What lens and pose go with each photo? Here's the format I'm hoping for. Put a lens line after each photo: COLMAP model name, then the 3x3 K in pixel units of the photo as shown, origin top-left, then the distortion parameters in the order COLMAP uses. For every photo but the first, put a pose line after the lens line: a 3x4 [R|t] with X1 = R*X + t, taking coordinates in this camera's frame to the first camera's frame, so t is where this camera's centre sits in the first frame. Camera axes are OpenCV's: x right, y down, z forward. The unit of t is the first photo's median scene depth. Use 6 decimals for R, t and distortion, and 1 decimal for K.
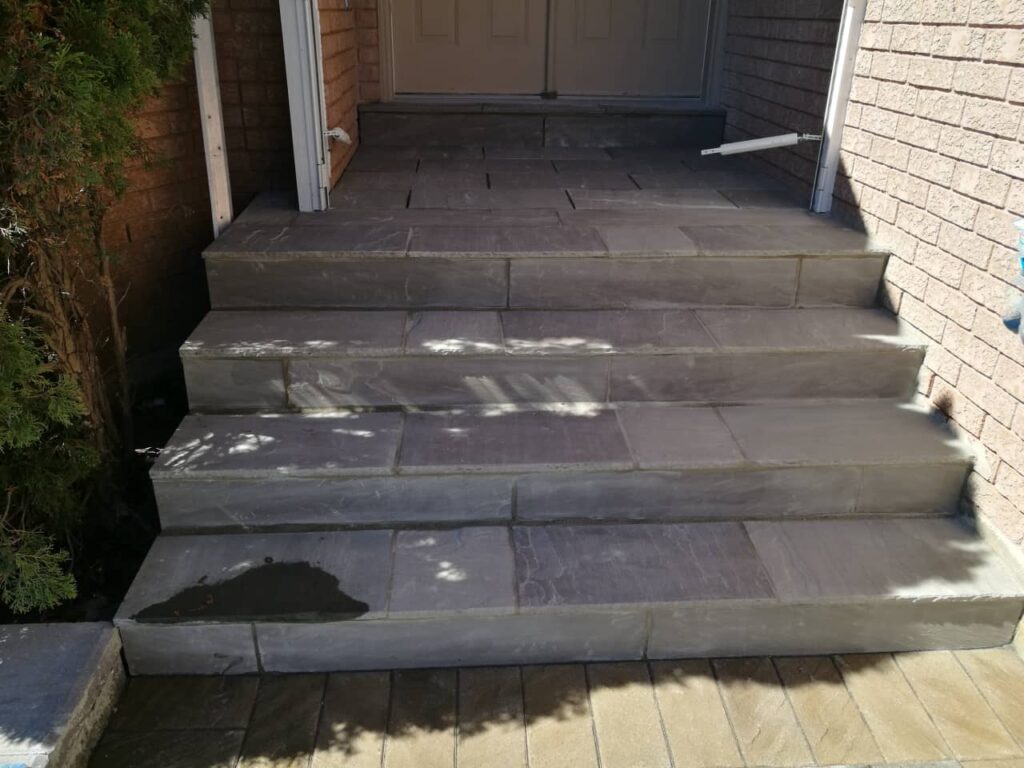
lens RADIAL K [[807.7, 0, 508.8], [0, 807.7, 376.6], [0, 0, 1]] dist [-0.008107, 0.015103]
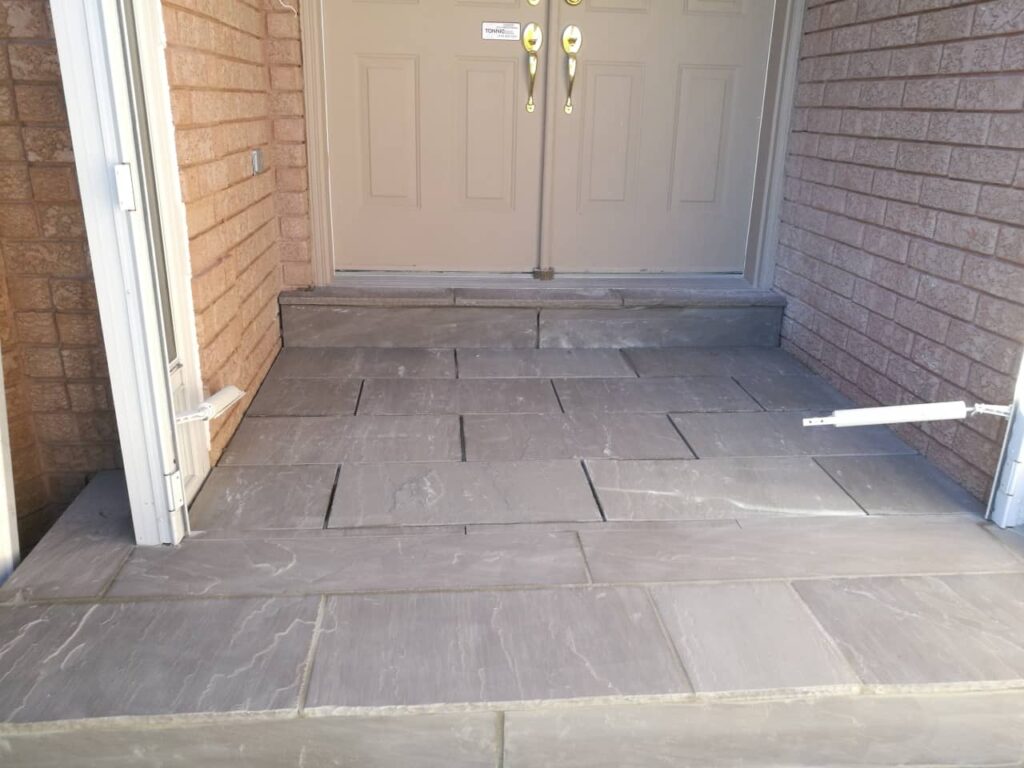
lens RADIAL K [[807.7, 0, 514.5], [0, 807.7, 389.6], [0, 0, 1]] dist [-0.008107, 0.015103]
pose [[0.999225, -0.007054, 0.038732, -0.008389], [0.010596, 0.995701, -0.092021, -0.238444], [-0.037916, 0.092361, 0.995003, 0.369881]]
